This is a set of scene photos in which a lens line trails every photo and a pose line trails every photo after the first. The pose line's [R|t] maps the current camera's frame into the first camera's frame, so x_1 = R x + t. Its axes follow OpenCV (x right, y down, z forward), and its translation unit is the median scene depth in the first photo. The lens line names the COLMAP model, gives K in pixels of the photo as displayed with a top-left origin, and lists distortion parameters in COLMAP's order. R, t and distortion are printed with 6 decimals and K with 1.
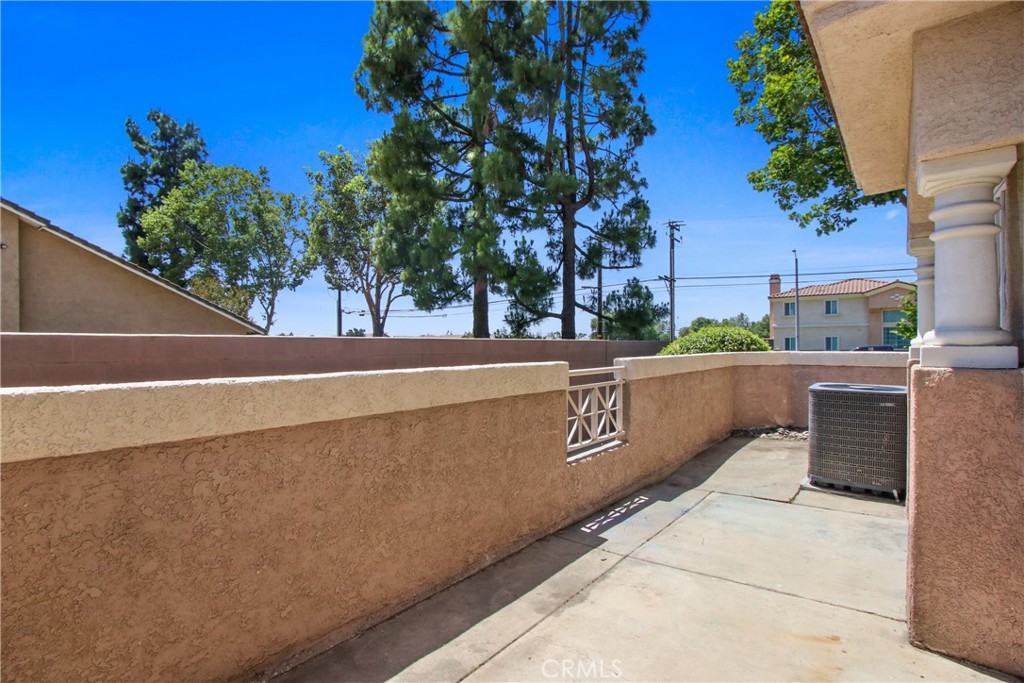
lens RADIAL K [[485.6, 0, 497.7], [0, 485.6, 346.6], [0, 0, 1]] dist [-0.016323, 0.000646]
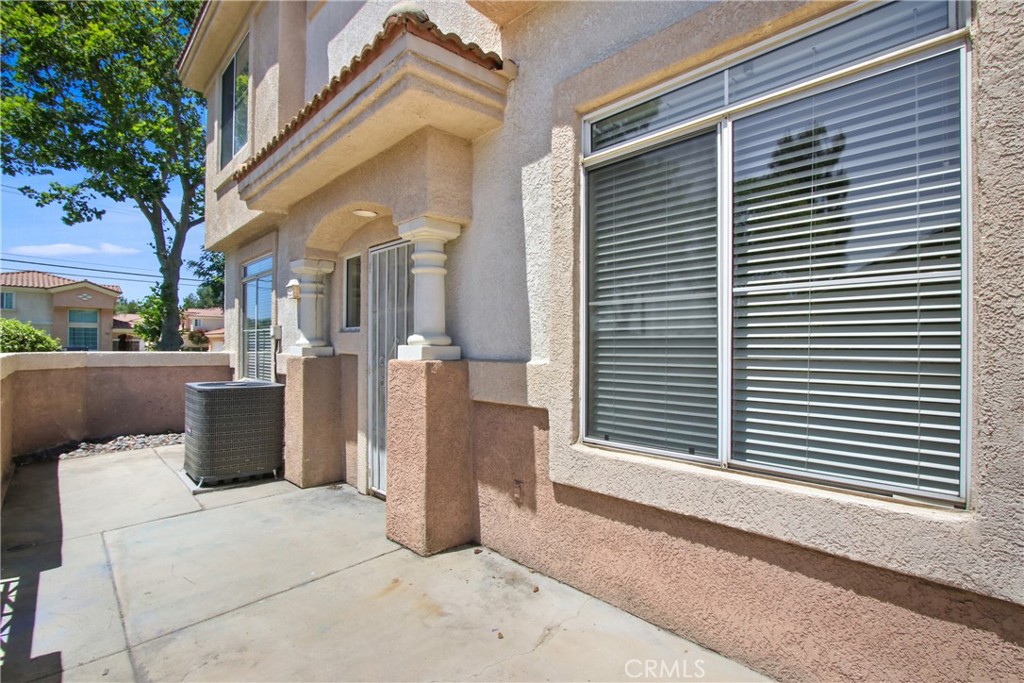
lens RADIAL K [[485.6, 0, 497.7], [0, 485.6, 346.6], [0, 0, 1]] dist [-0.016323, 0.000646]
pose [[0.125875, 0.007852, 0.992015, -0.251698], [-0.005654, 0.999958, -0.007198, 0.004953], [-0.992030, -0.004702, 0.125914, 0.288615]]
